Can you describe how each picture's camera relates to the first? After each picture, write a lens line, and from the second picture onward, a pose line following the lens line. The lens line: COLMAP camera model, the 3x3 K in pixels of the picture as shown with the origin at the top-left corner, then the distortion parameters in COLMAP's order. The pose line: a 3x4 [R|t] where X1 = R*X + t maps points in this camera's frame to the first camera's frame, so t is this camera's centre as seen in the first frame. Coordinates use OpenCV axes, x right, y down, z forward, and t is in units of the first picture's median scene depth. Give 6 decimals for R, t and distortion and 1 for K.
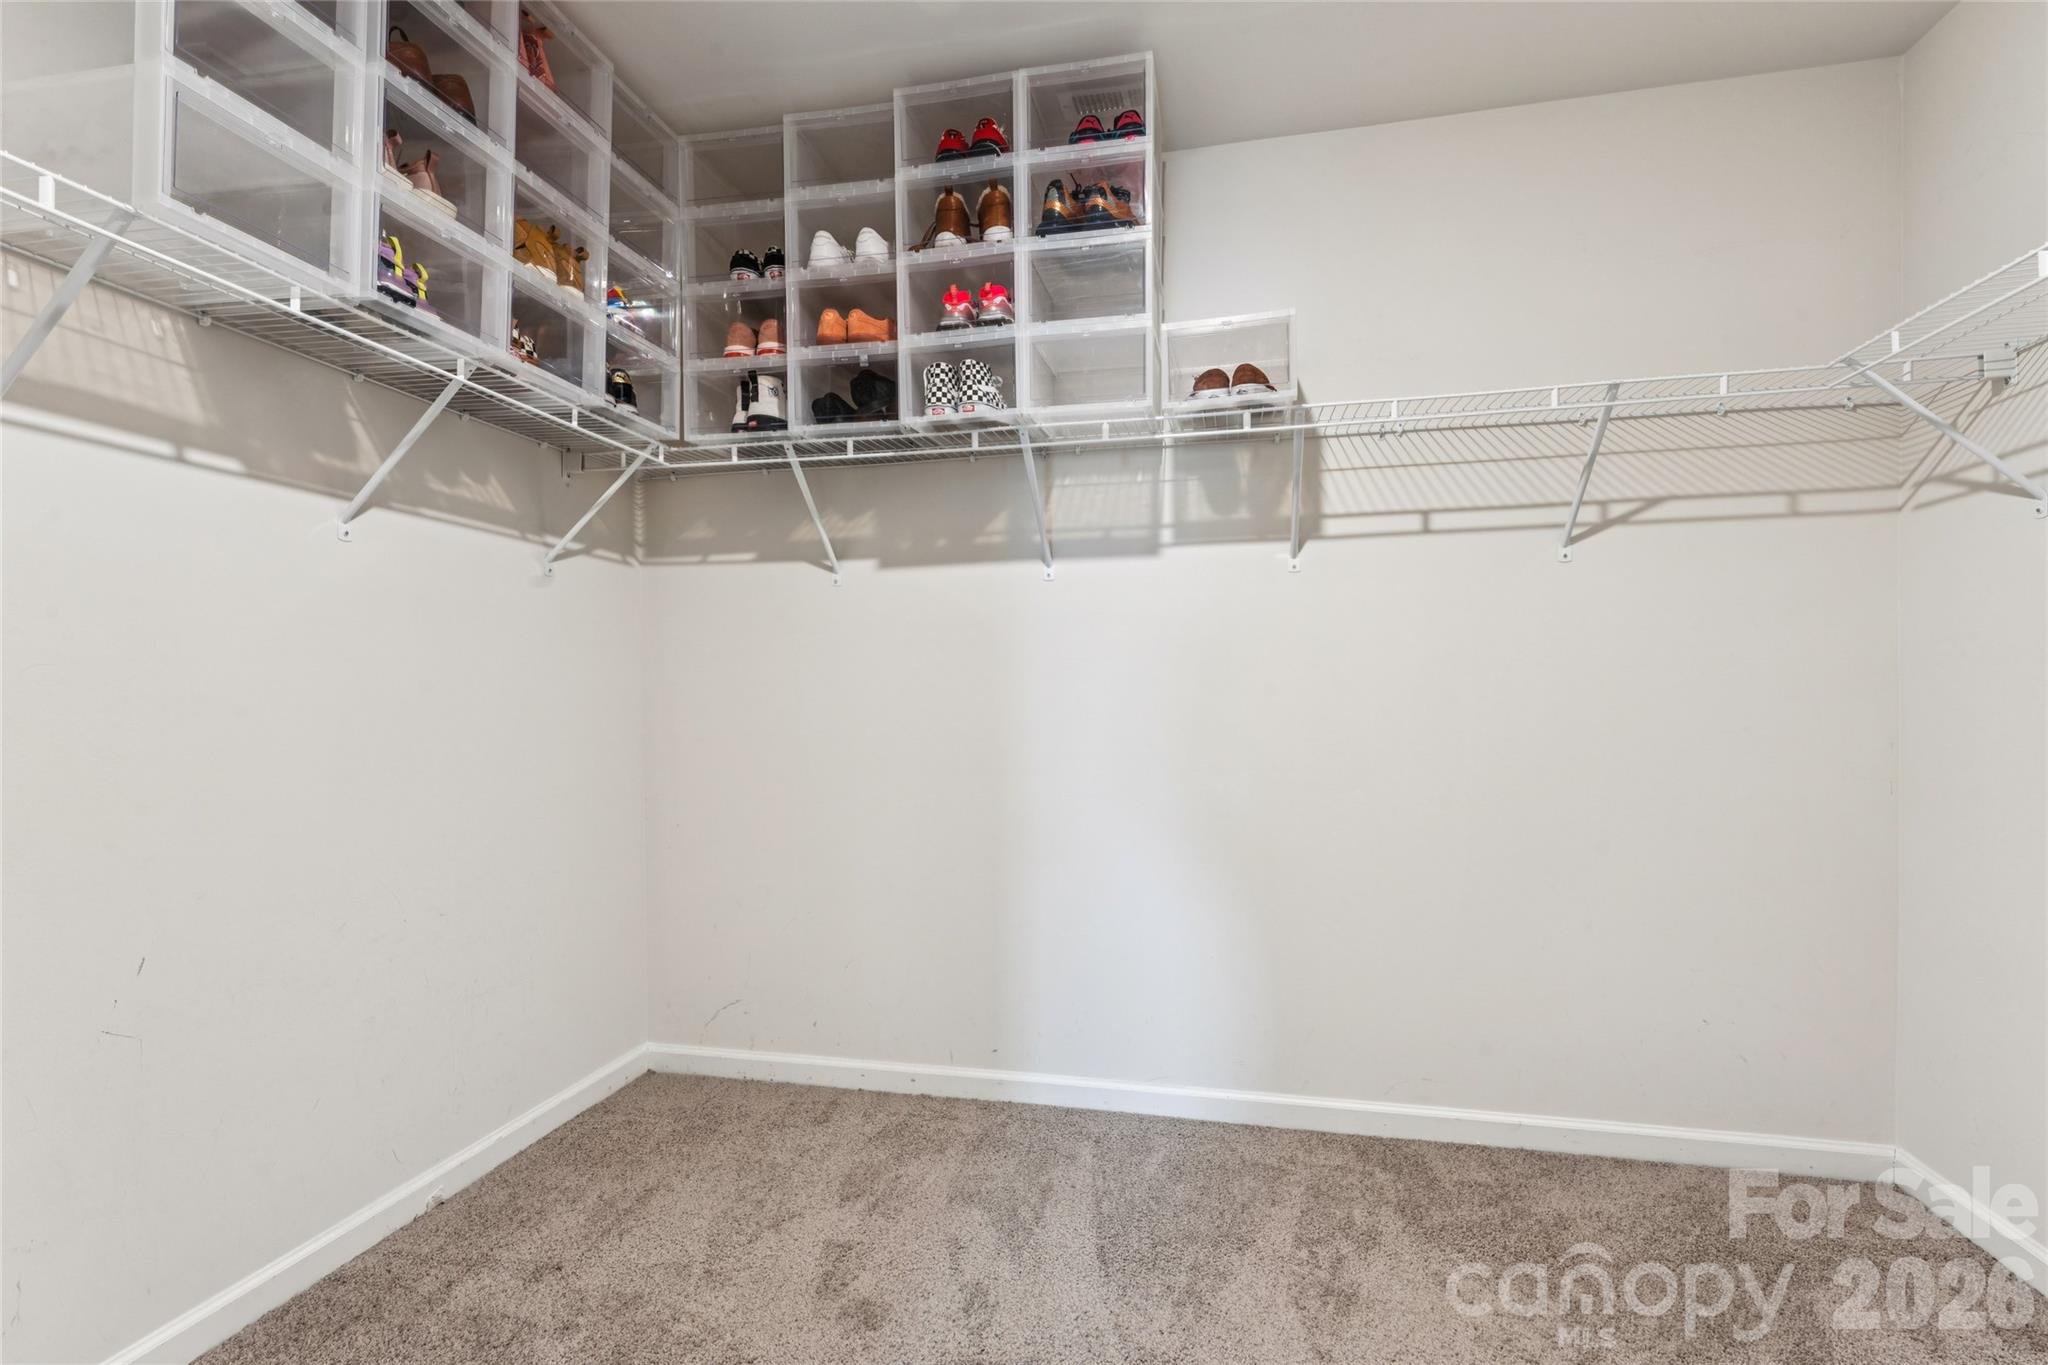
lens RADIAL K [[934.0, 0, 1022.5], [0, 934.0, 705.5], [0, 0, 1]] dist [-0.000951, 0.000105]
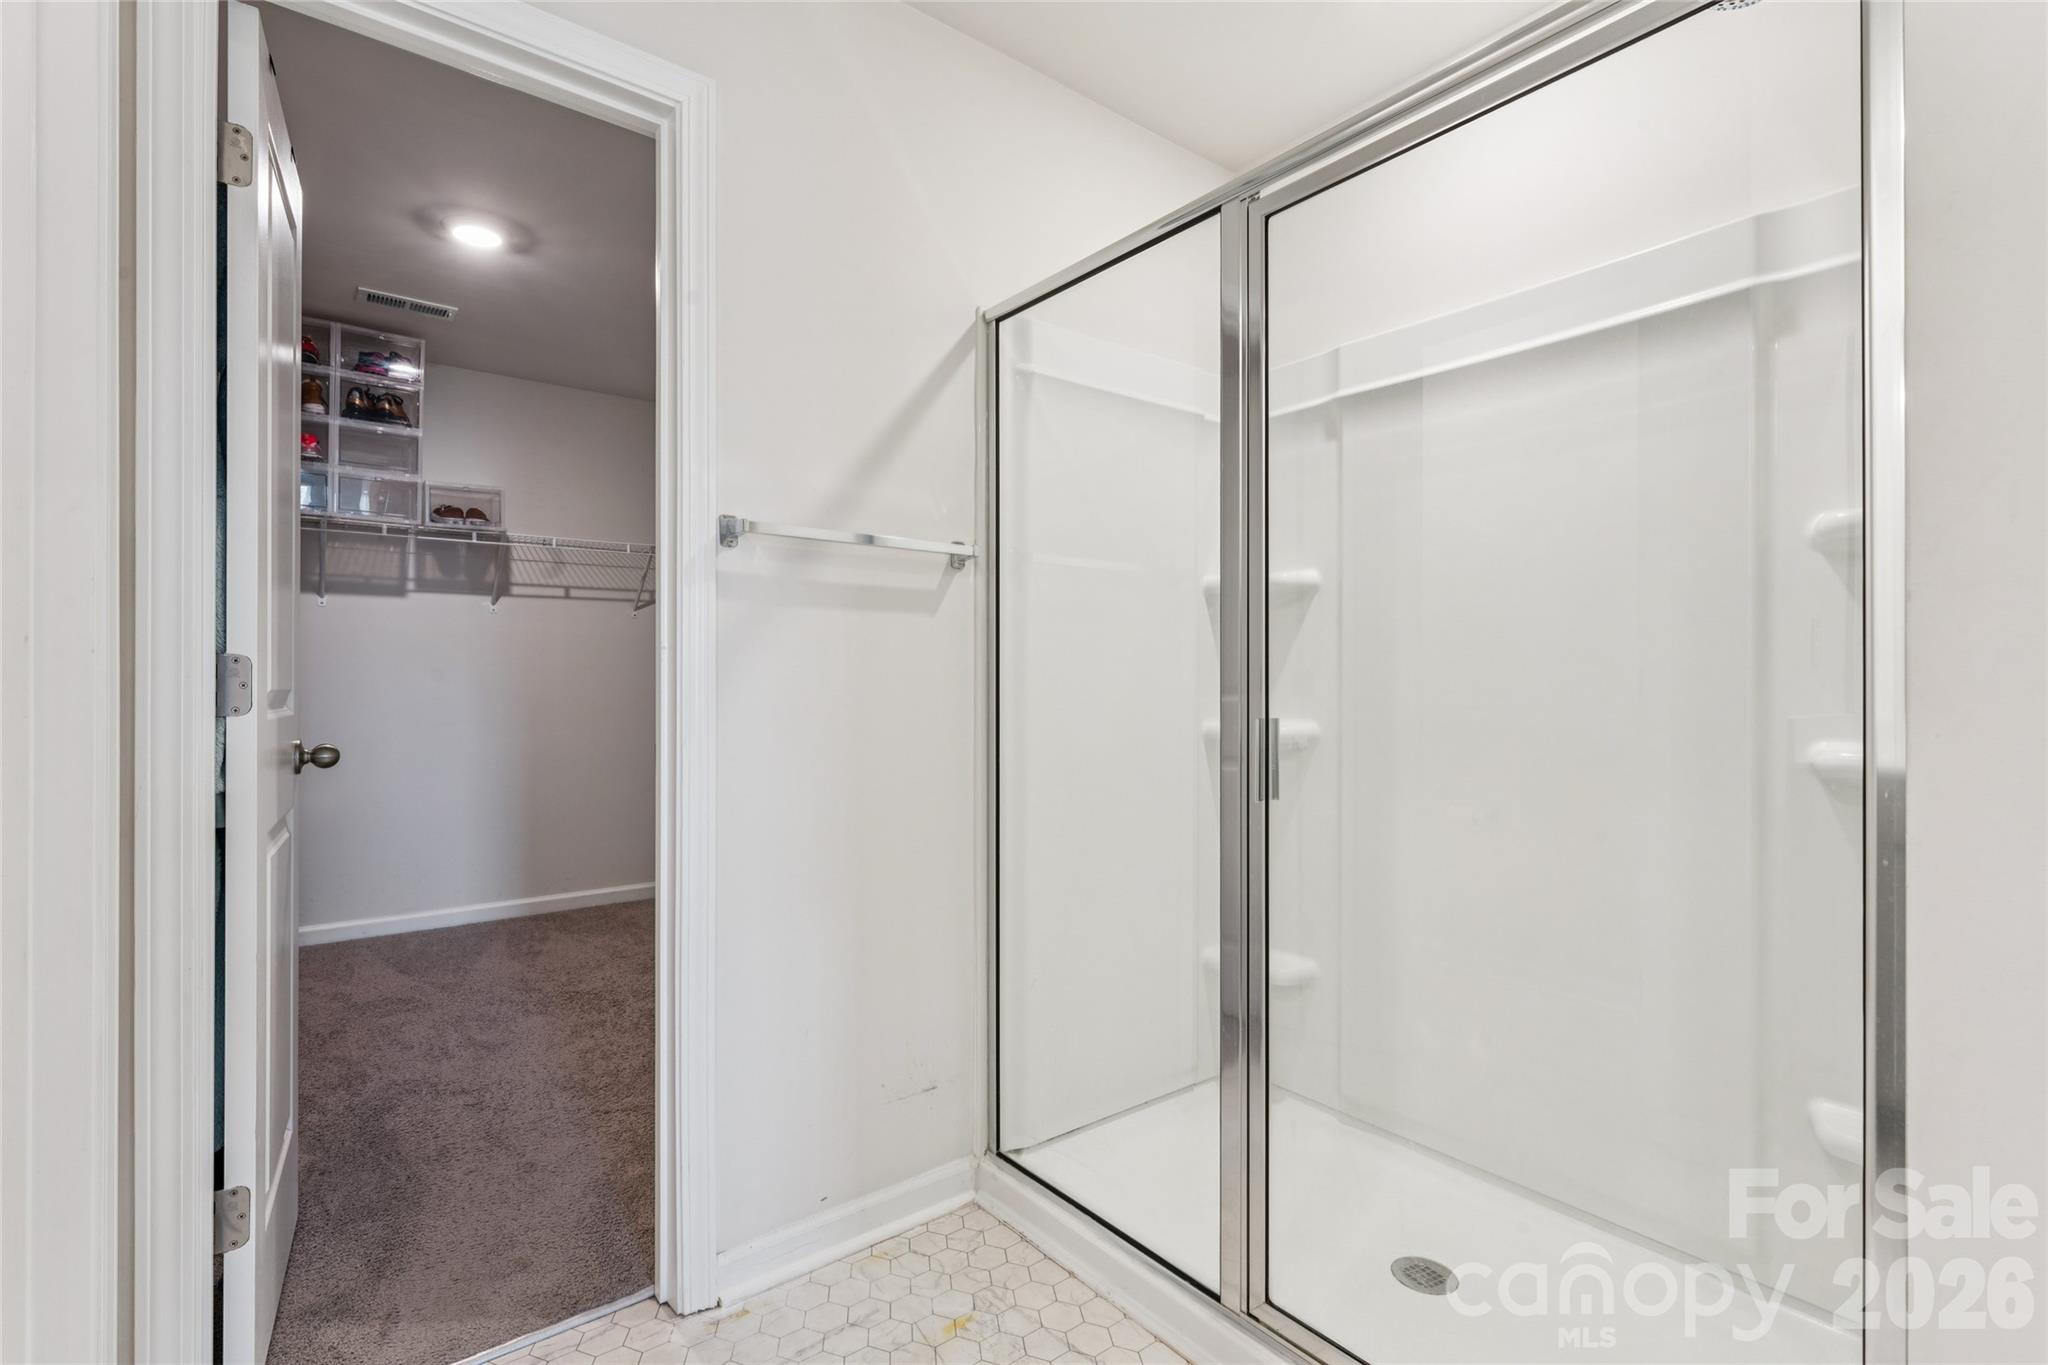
lens RADIAL K [[940.0, 0, 1024.0], [0, 940.0, 682.5], [0, 0, 1]] dist [-0.000457, -0.000034]
pose [[0.629800, 0.002454, 0.776754, -0.509022], [0.000823, 0.999992, -0.003827, 0.000094], [-0.776757, 0.003050, 0.629793, -1.011685]]
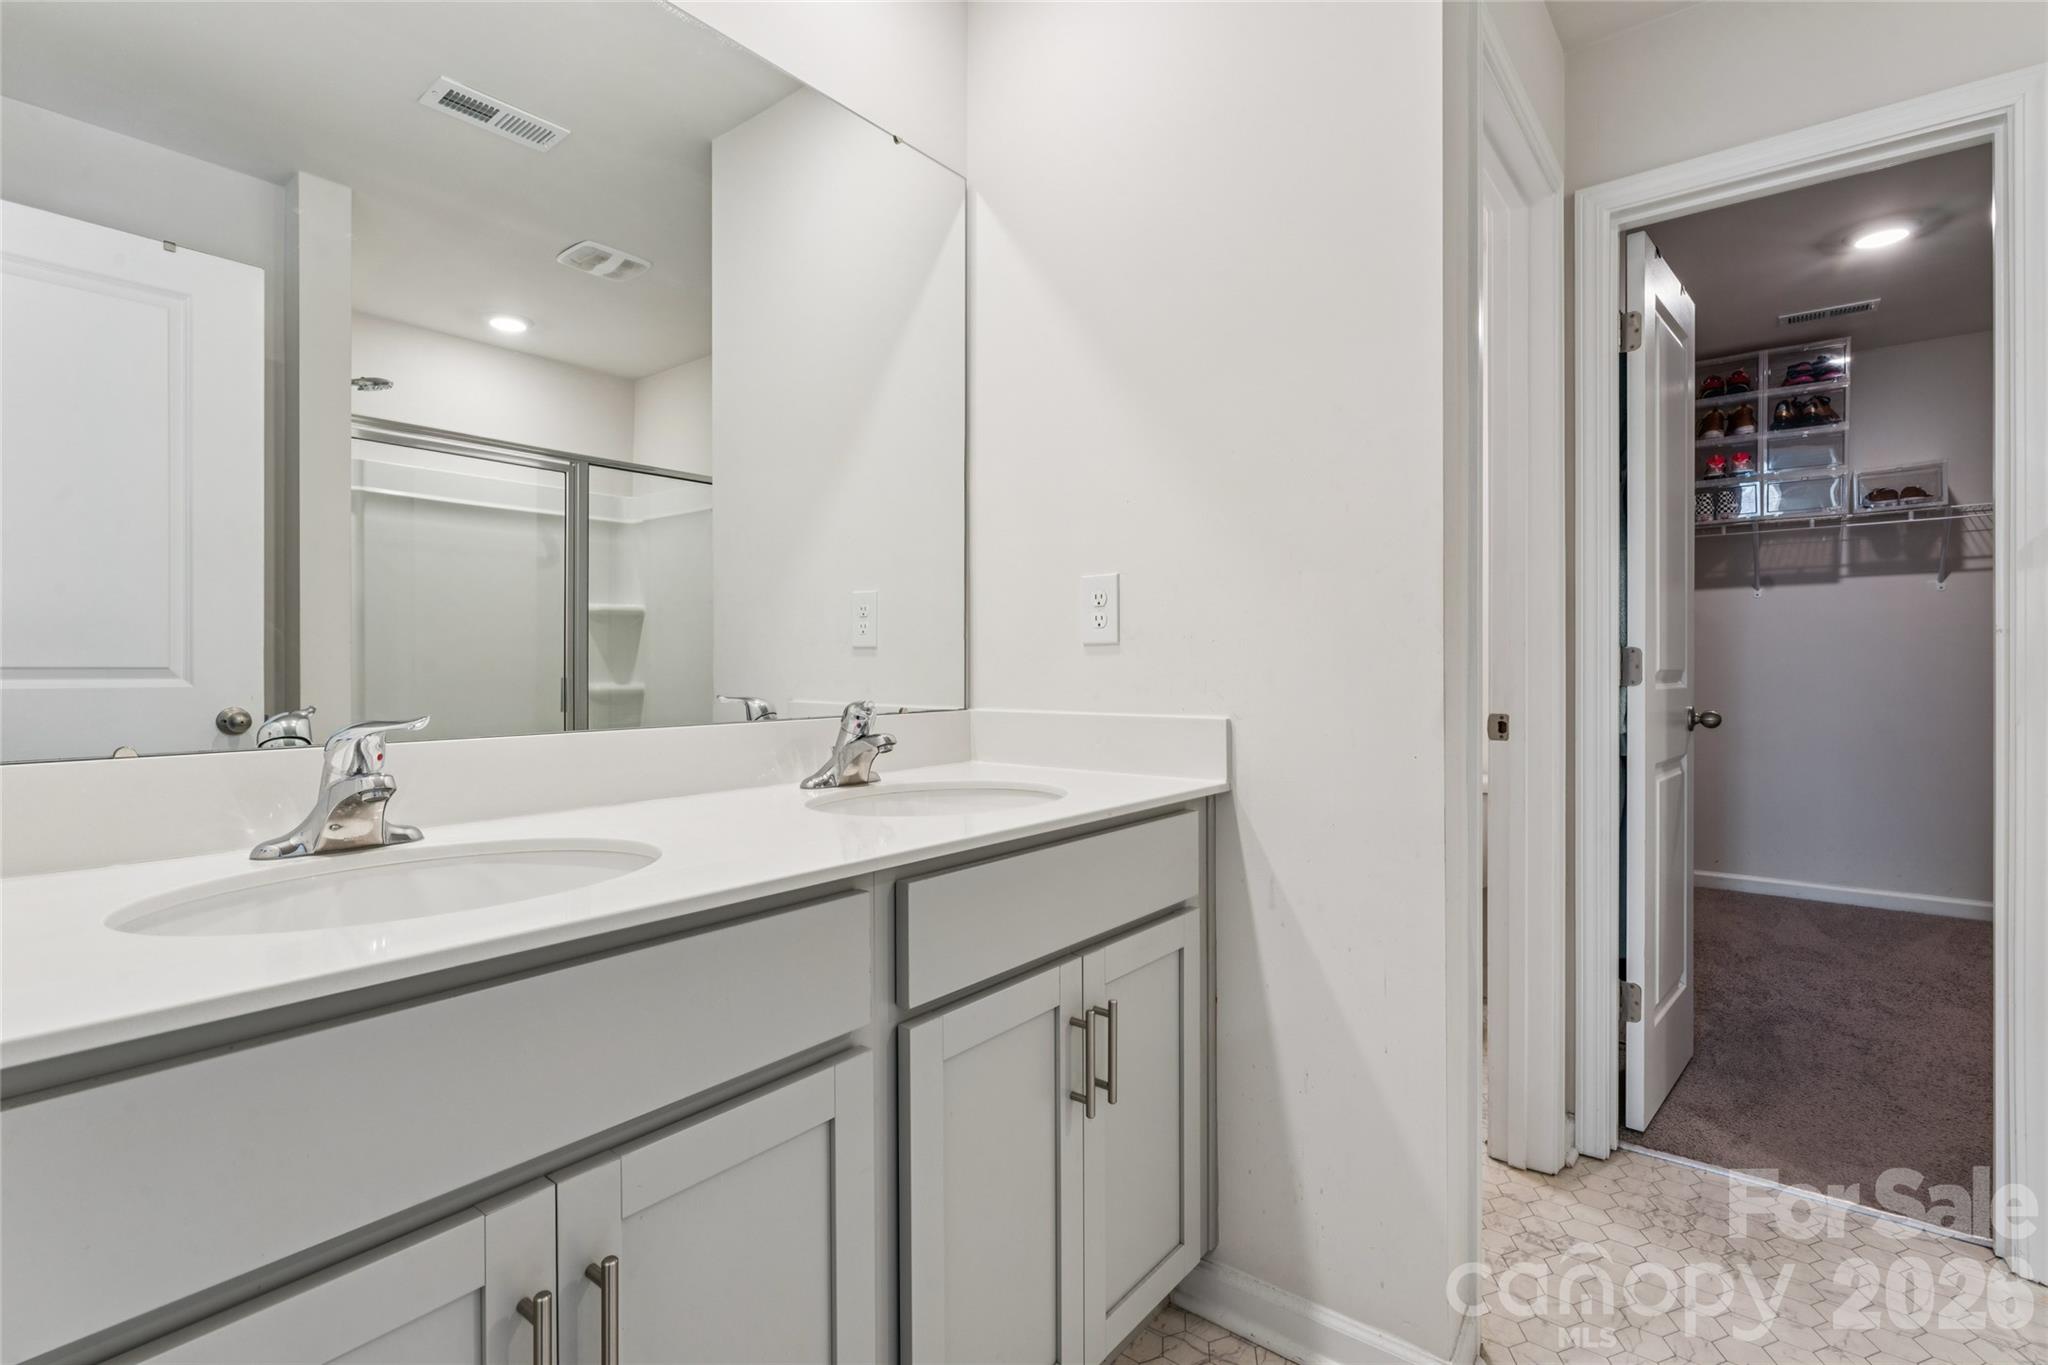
lens RADIAL K [[949.3, 0, 1027.8], [0, 949.3, 667.0], [0, 0, 1]] dist [-0.000129, 0.000967]
pose [[0.900720, 0.000793, -0.434400, -0.493174], [-0.001310, 0.999999, -0.000891, 0.001259], [0.434398, 0.001371, 0.900720, -1.387715]]
